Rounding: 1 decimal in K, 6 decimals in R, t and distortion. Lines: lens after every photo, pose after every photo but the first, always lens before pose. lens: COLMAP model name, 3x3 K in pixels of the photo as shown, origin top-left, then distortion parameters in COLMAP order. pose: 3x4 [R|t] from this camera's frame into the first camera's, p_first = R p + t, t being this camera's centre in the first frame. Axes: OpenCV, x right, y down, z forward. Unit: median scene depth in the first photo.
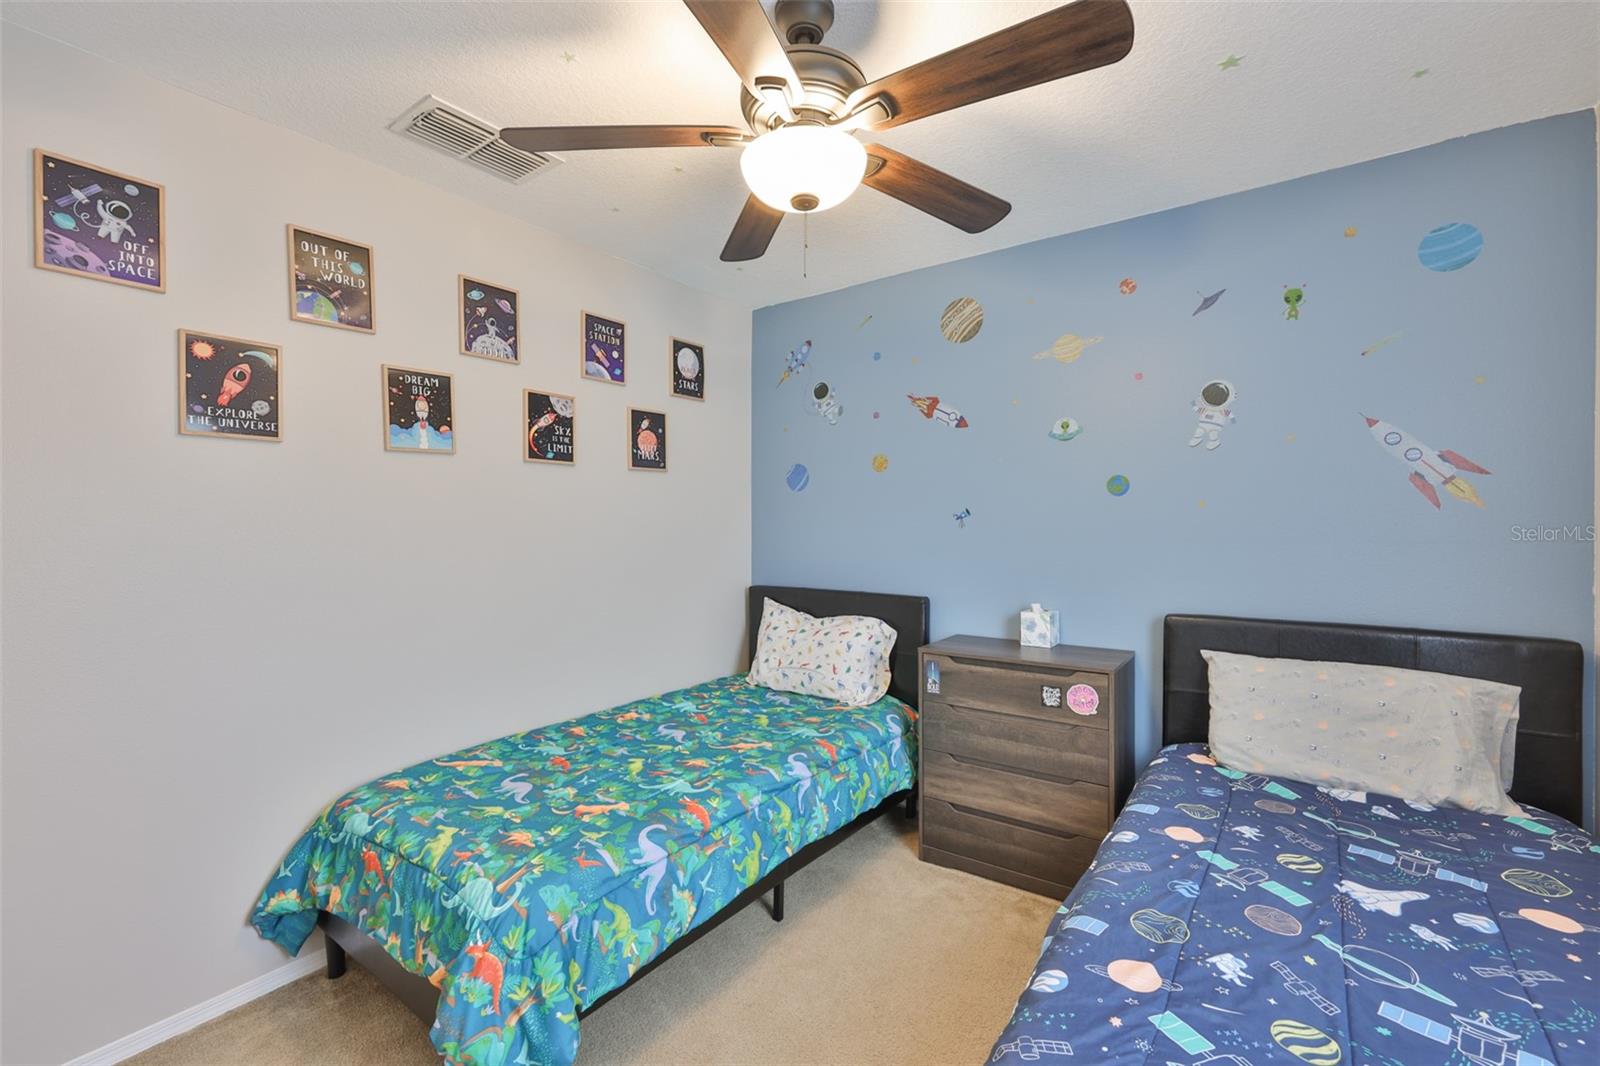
lens RADIAL K [[674.1, 0, 800.3], [0, 674.1, 528.2], [0, 0, 1]] dist [-0.005019, 0.001097]
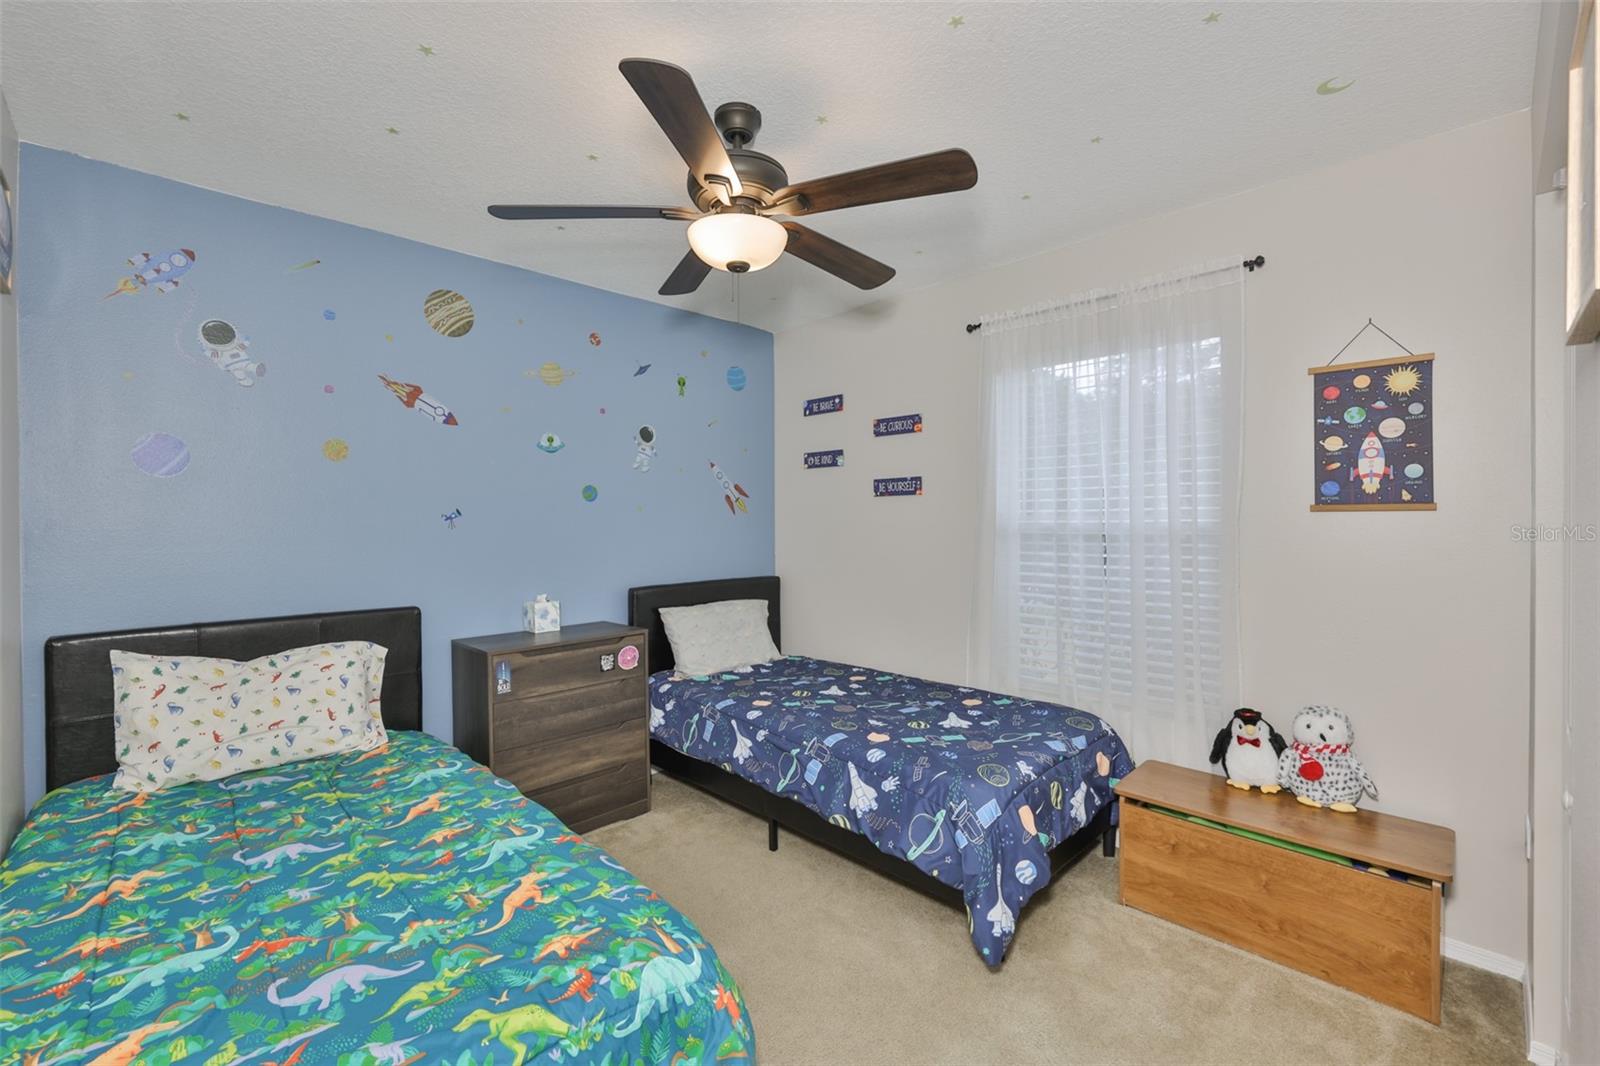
lens RADIAL K [[674.1, 0, 801.6], [0, 674.1, 528.8], [0, 0, 1]] dist [-0.005019, 0.001097]
pose [[0.163426, -0.009778, 0.986507, -0.730384], [0.016230, 0.999842, 0.007221, 0.000577], [-0.986422, 0.014831, 0.163559, 0.406449]]
